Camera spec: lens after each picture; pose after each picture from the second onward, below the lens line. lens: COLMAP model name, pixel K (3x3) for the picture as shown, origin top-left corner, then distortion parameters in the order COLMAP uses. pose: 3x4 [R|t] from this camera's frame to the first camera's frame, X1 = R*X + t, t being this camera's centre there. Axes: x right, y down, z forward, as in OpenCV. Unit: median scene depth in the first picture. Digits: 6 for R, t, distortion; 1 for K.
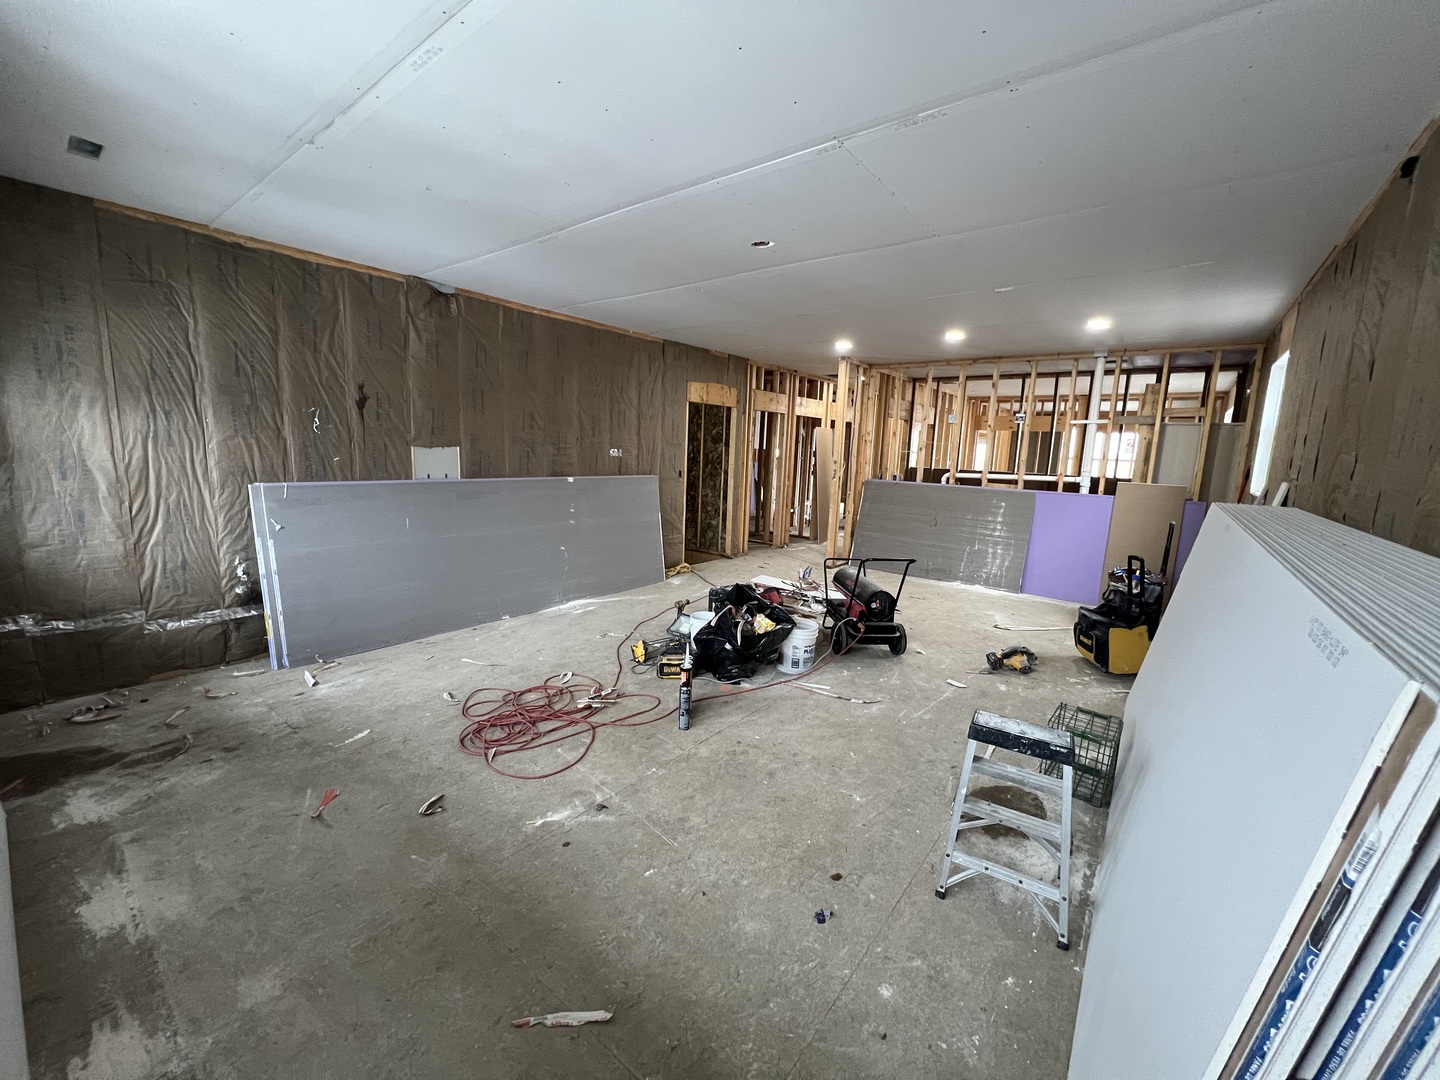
lens RADIAL K [[569.2, 0, 723.0], [0, 569.2, 538.0], [0, 0, 1]] dist [0.001021, -0.000229]
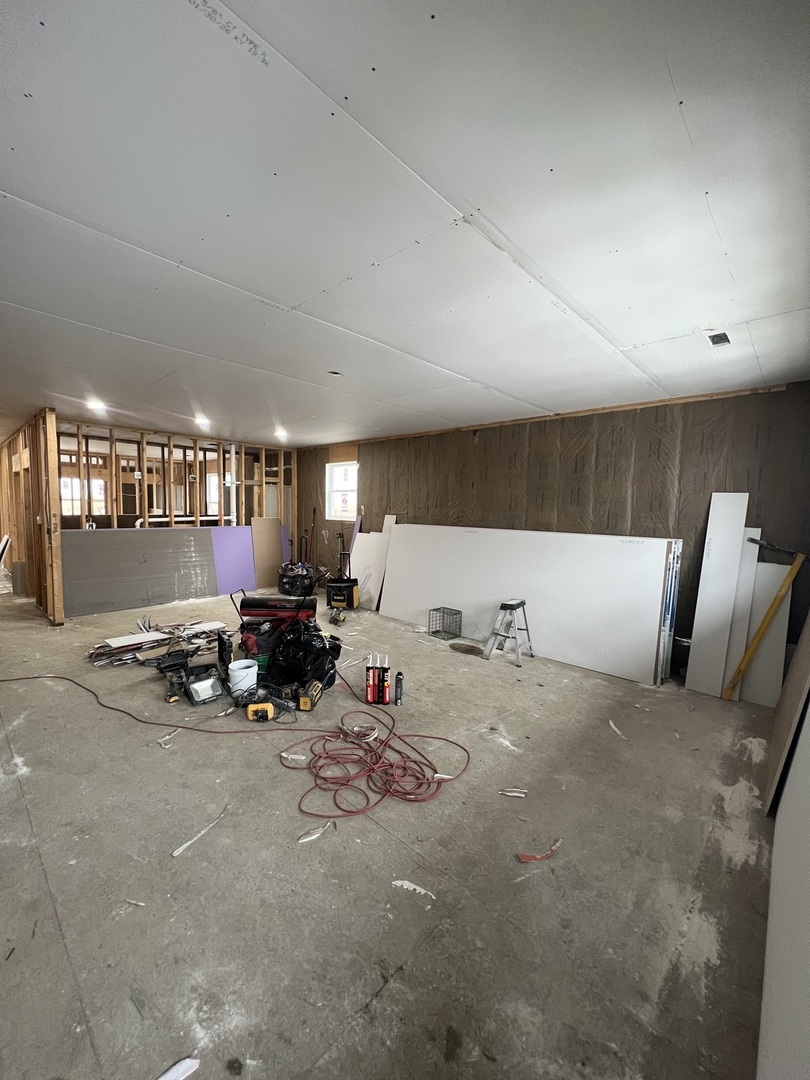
lens RADIAL K [[426.9, 0, 405.0], [0, 426.9, 540.0], [0, 0, 1]] dist [0.001021, -0.000229]
pose [[0.086394, -0.115321, 0.989564, -0.875669], [0.140270, 0.984791, 0.102519, -0.154150], [-0.986337, 0.129949, 0.101256, 0.643888]]
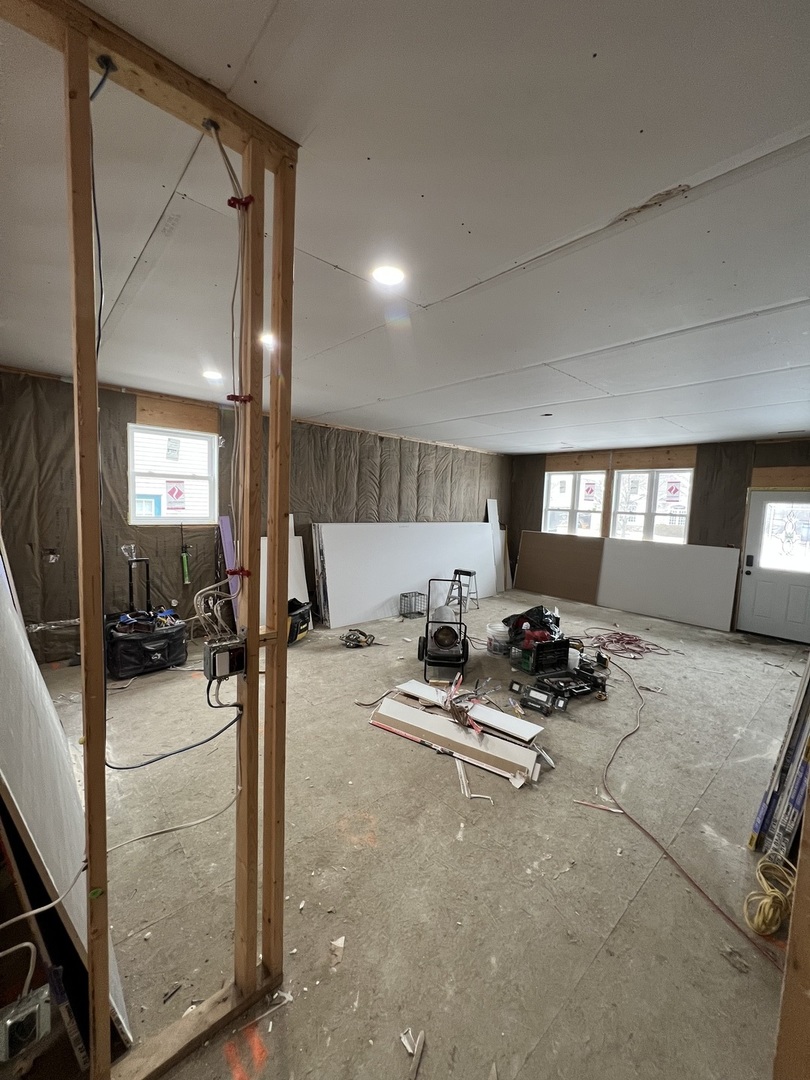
lens RADIAL K [[426.9, 0, 405.0], [0, 426.9, 540.0], [0, 0, 1]] dist [0.001021, -0.000229]
pose [[-0.979560, -0.093304, 0.178203, 0.201446], [-0.046435, 0.966875, 0.250991, -0.374732], [-0.195719, 0.237586, -0.951445, 2.161261]]
